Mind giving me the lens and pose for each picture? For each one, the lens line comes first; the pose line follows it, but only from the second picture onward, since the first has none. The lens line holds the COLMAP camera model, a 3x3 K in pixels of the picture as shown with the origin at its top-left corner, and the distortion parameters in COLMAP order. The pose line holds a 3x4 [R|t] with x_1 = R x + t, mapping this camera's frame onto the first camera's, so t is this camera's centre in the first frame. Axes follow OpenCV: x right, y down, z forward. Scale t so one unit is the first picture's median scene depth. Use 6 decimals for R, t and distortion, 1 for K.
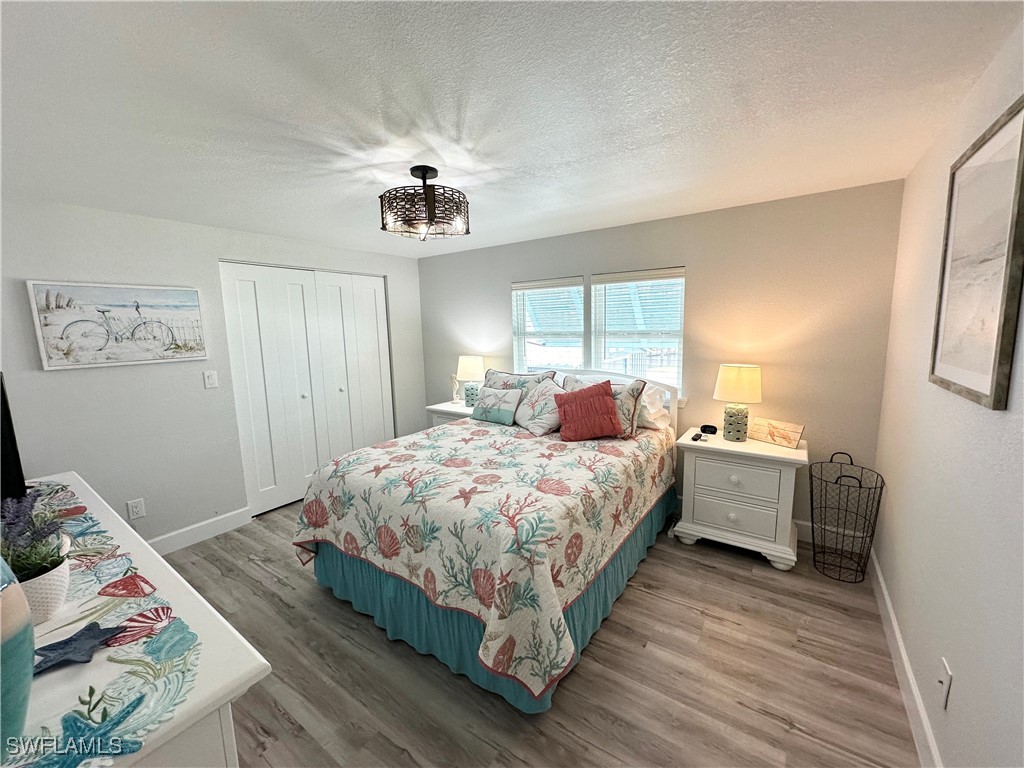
lens RADIAL K [[407.6, 0, 505.6], [0, 407.6, 383.4], [0, 0, 1]] dist [-0.001832, -0.000060]
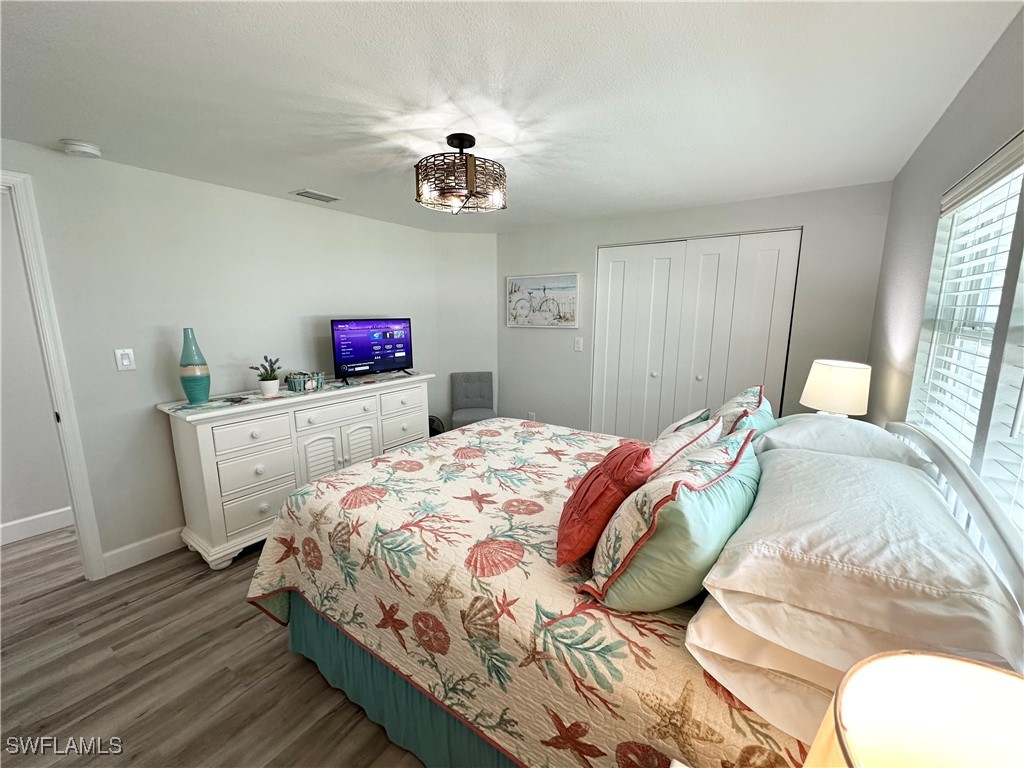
lens RADIAL K [[407.6, 0, 515.2], [0, 407.6, 383.0], [0, 0, 1]] dist [-0.001832, -0.000060]
pose [[0.017308, 0.198696, -0.979908, 0.724719], [-0.139108, 0.971002, 0.194433, -0.148127], [0.990126, 0.132948, 0.044446, 0.994078]]
